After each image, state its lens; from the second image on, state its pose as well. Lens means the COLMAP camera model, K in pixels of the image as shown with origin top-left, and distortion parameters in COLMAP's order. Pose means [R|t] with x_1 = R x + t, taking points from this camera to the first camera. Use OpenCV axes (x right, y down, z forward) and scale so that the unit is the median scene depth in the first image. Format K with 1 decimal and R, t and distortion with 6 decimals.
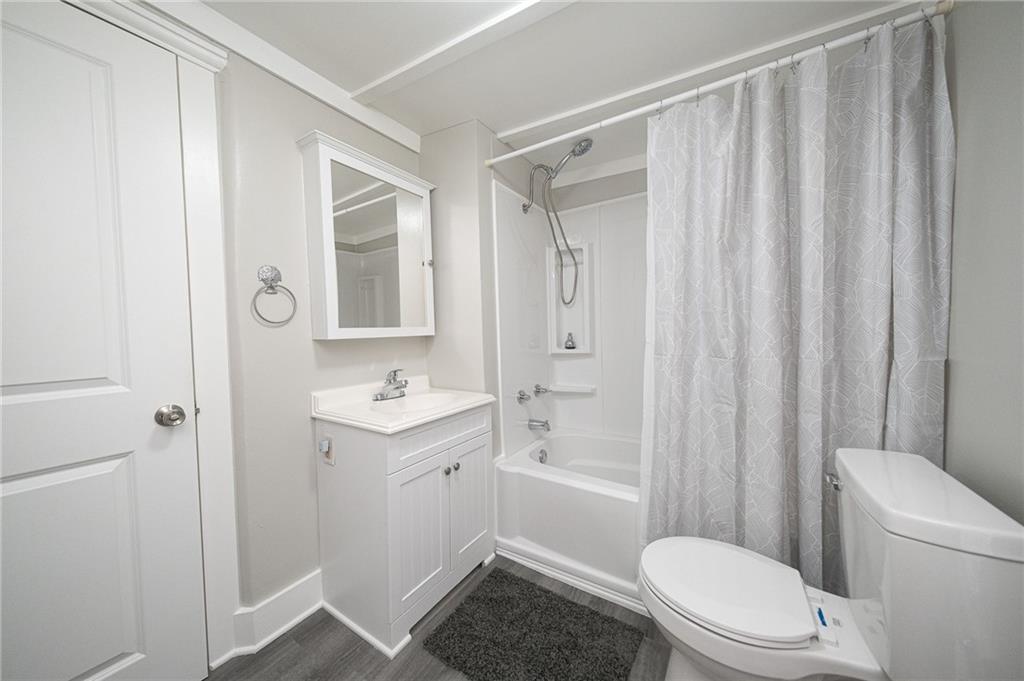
lens RADIAL K [[343.9, 0, 519.7], [0, 343.9, 338.6], [0, 0, 1]] dist [0.006655, -0.001804]
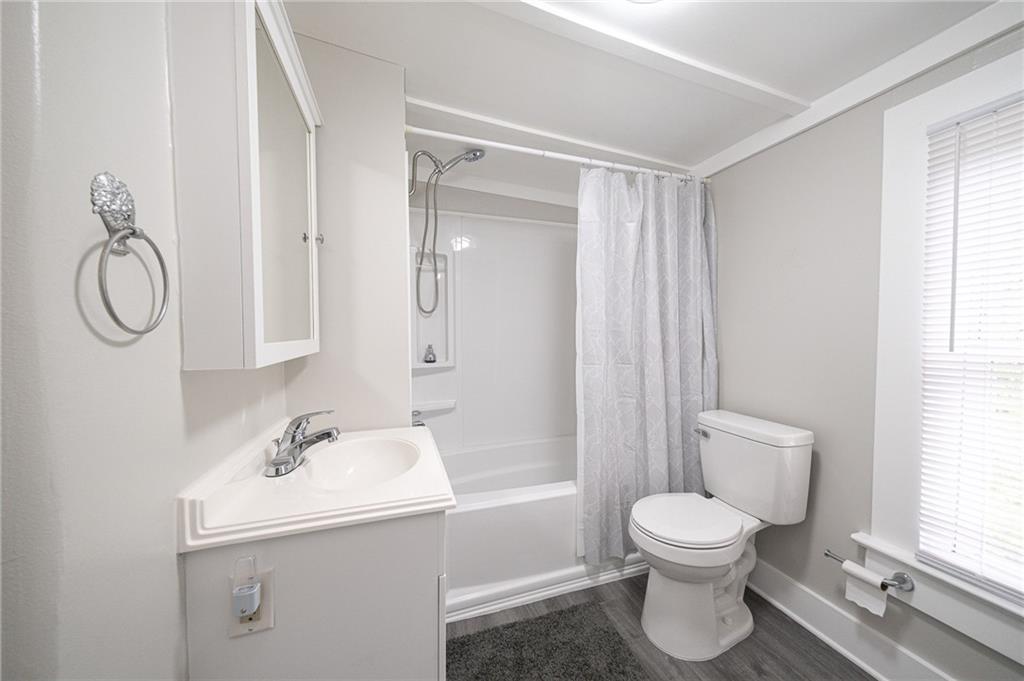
lens RADIAL K [[343.9, 0, 515.2], [0, 343.9, 338.9], [0, 0, 1]] dist [0.006655, -0.001804]
pose [[0.638917, 0.004886, 0.769260, -0.648975], [0.012808, 0.999774, -0.016987, -0.023222], [-0.769169, 0.020706, 0.638710, 0.392661]]
